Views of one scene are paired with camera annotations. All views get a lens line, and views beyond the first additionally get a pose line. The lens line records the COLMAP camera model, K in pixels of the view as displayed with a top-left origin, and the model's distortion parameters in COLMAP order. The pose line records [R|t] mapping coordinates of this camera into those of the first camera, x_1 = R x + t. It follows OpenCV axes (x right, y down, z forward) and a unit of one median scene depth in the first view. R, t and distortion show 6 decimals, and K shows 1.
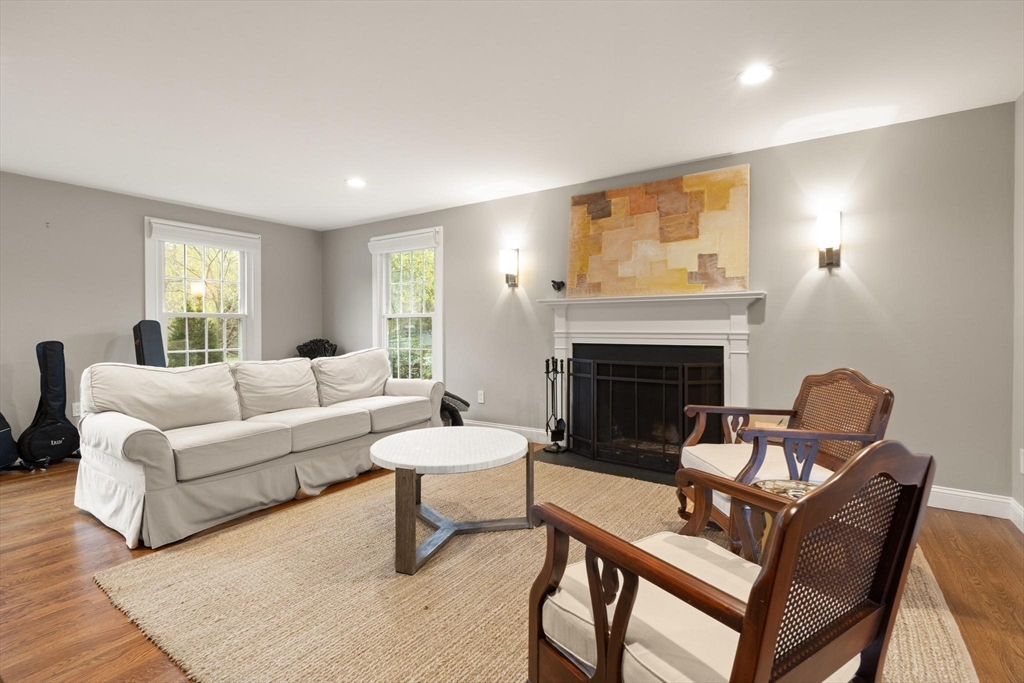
lens RADIAL K [[467.2, 0, 518.3], [0, 467.2, 326.5], [0, 0, 1]] dist [0.002070, 0.000225]
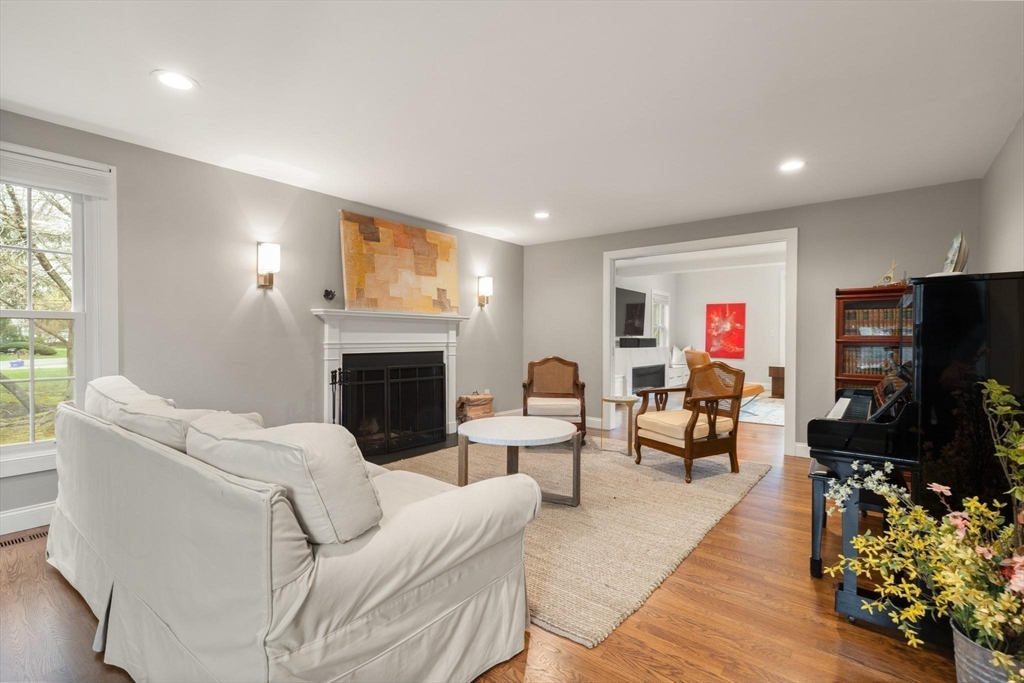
lens RADIAL K [[467.2, 0, 518.3], [0, 467.2, 326.5], [0, 0, 1]] dist [0.002070, 0.000225]
pose [[0.077806, 0.030001, 0.996517, -0.939249], [-0.000598, 0.999548, -0.030046, 0.007659], [-0.996968, 0.001742, 0.077789, 0.579610]]
